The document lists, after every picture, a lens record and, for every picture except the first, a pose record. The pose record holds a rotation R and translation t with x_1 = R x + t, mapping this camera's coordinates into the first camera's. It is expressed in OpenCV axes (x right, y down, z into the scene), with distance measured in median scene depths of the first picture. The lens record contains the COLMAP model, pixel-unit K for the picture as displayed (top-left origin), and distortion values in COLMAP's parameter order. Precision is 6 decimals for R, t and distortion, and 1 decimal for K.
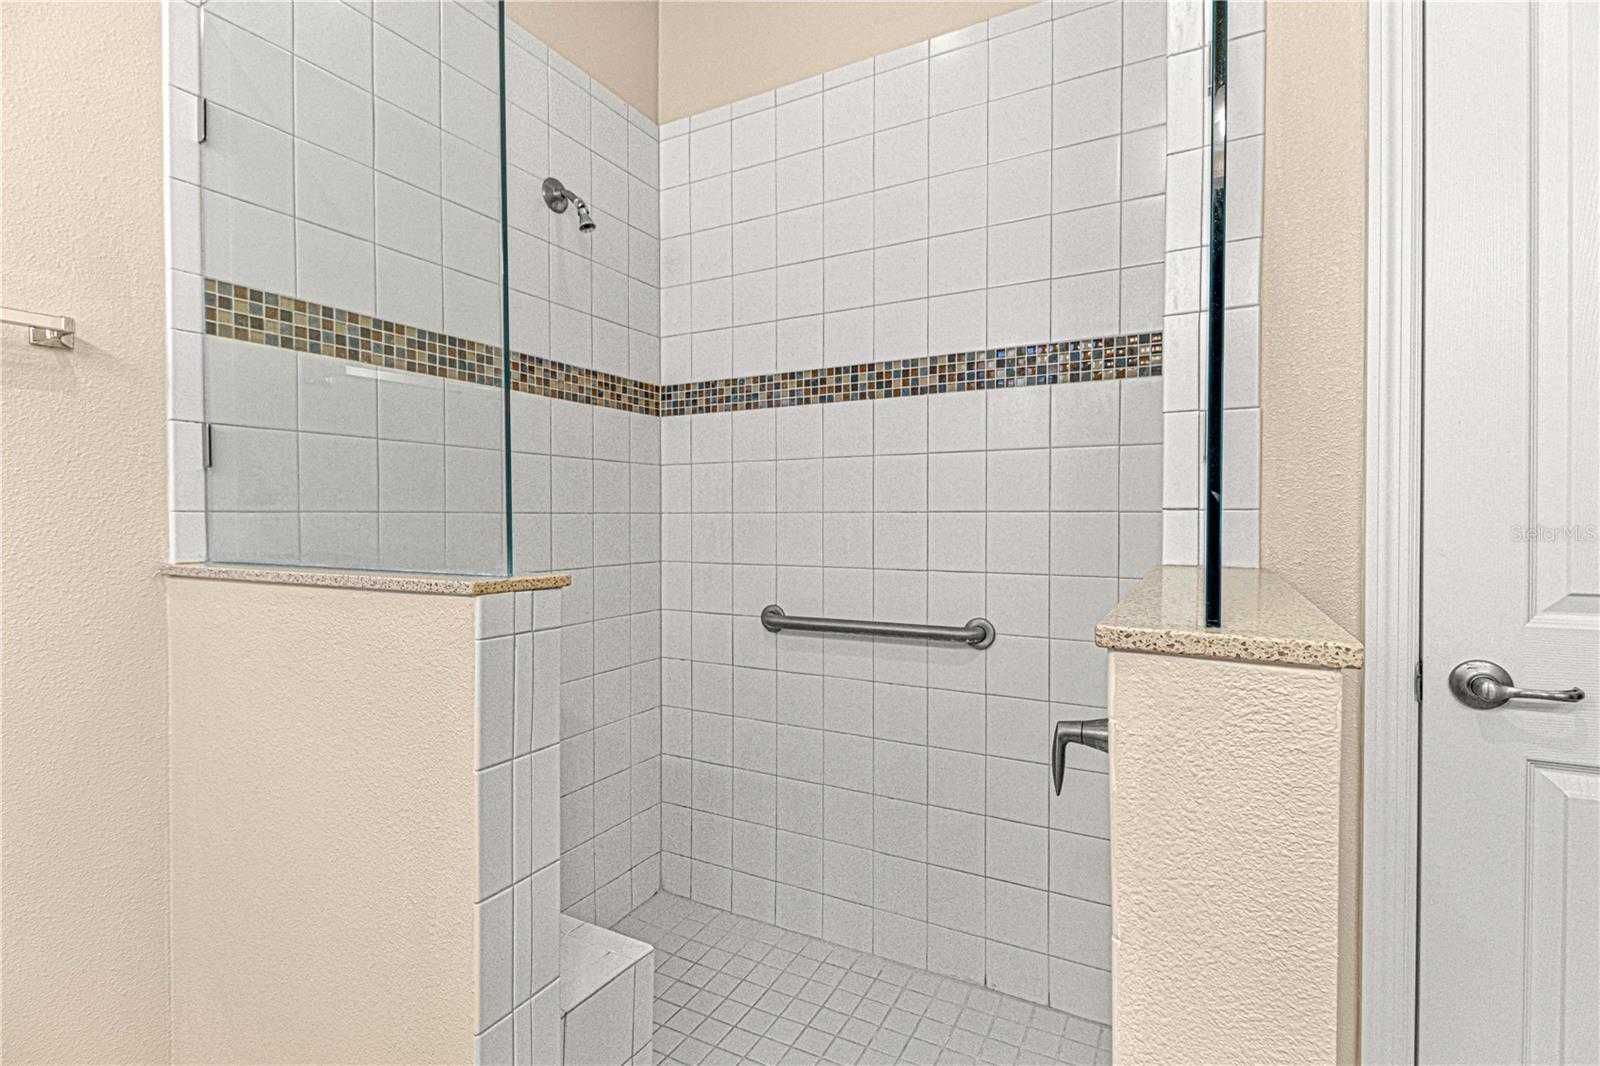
lens RADIAL K [[747.7, 0, 798.2], [0, 747.7, 523.2], [0, 0, 1]] dist [0.026243, -0.018964]
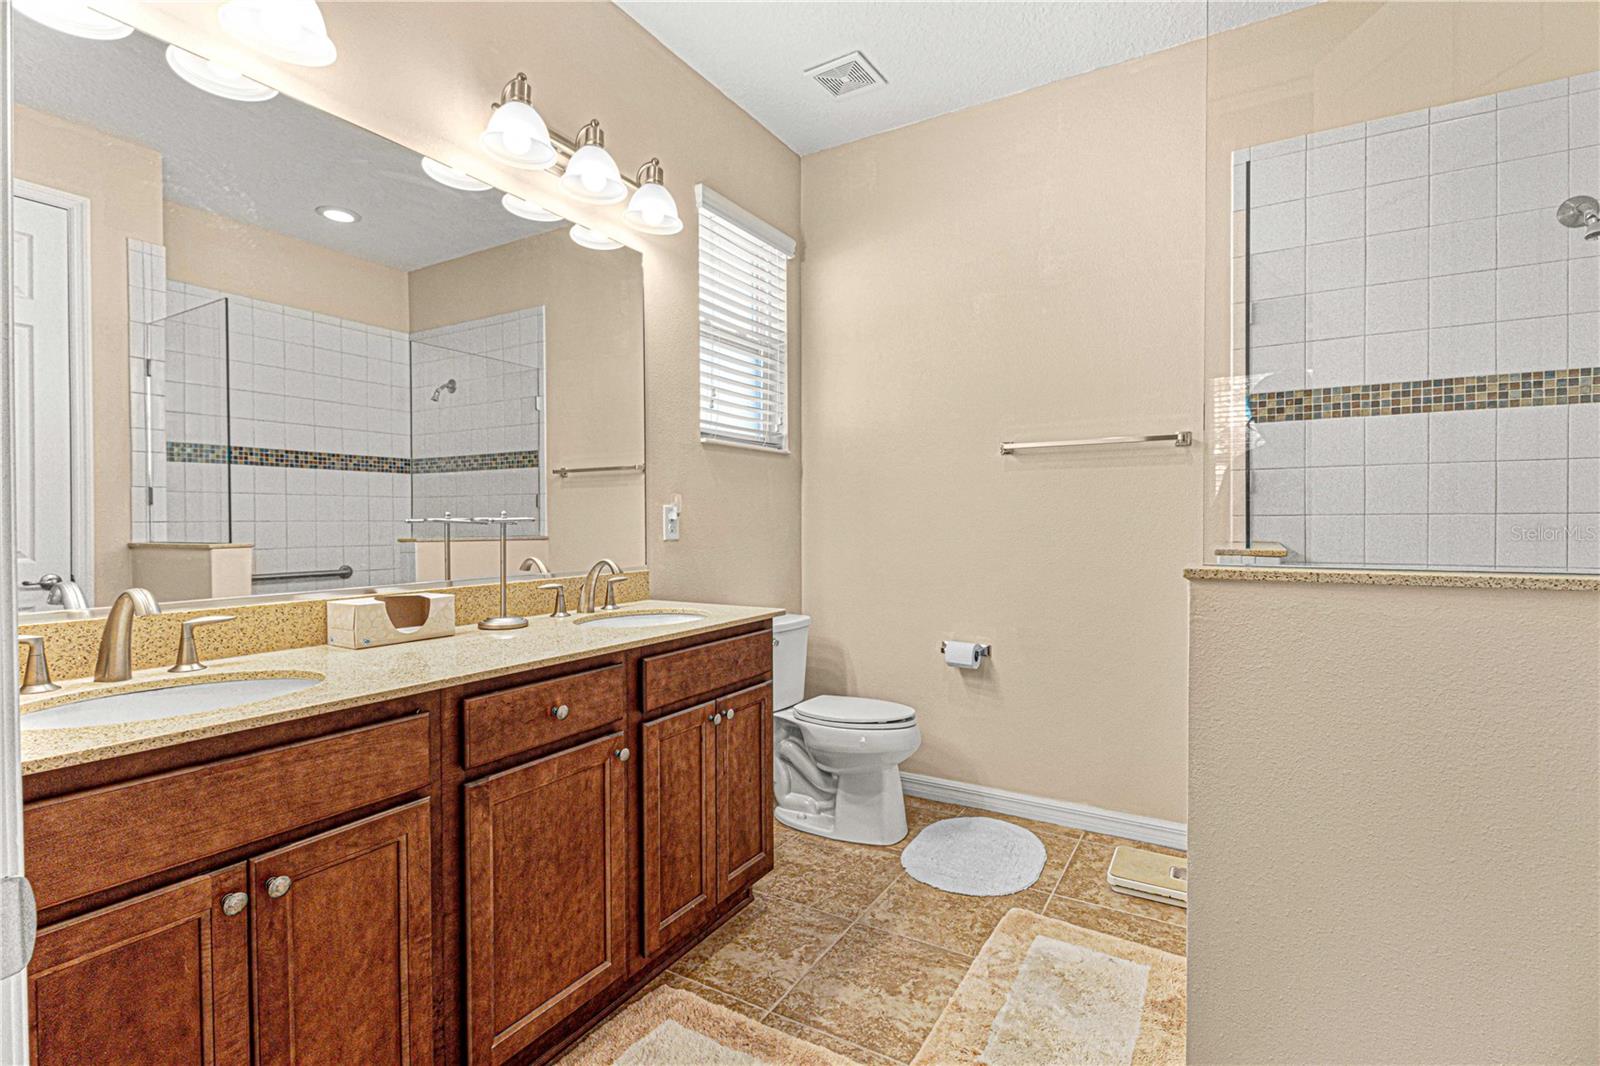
lens RADIAL K [[747.7, 0, 798.2], [0, 747.7, 523.2], [0, 0, 1]] dist [0.026243, -0.018964]
pose [[-0.030895, 0.004503, -0.999512, 0.974406], [0.001472, 0.999989, 0.004460, -0.005640], [0.999522, -0.001334, -0.030901, -0.080286]]
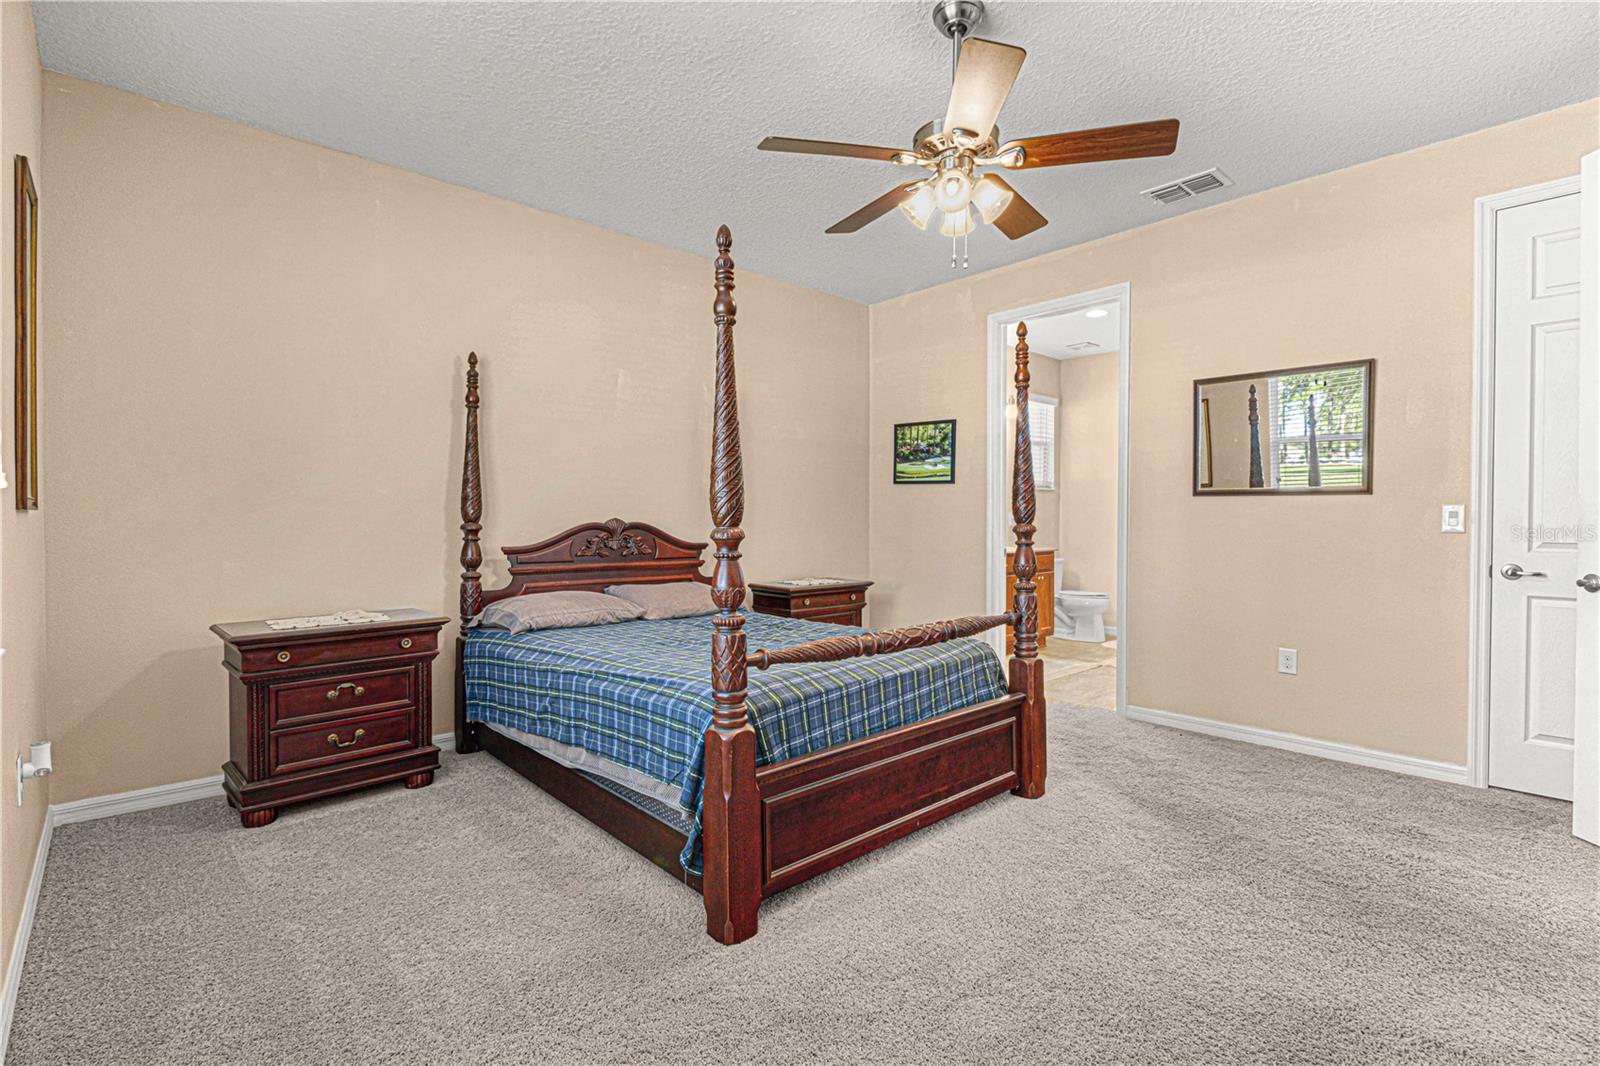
lens RADIAL K [[747.7, 0, 798.2], [0, 747.7, 523.2], [0, 0, 1]] dist [0.026243, -0.018964]
pose [[-0.323202, 0.008117, -0.946295, 4.481879], [-0.004291, 0.999940, 0.010043, -0.021074], [0.946320, 0.007306, -0.323147, -0.181352]]
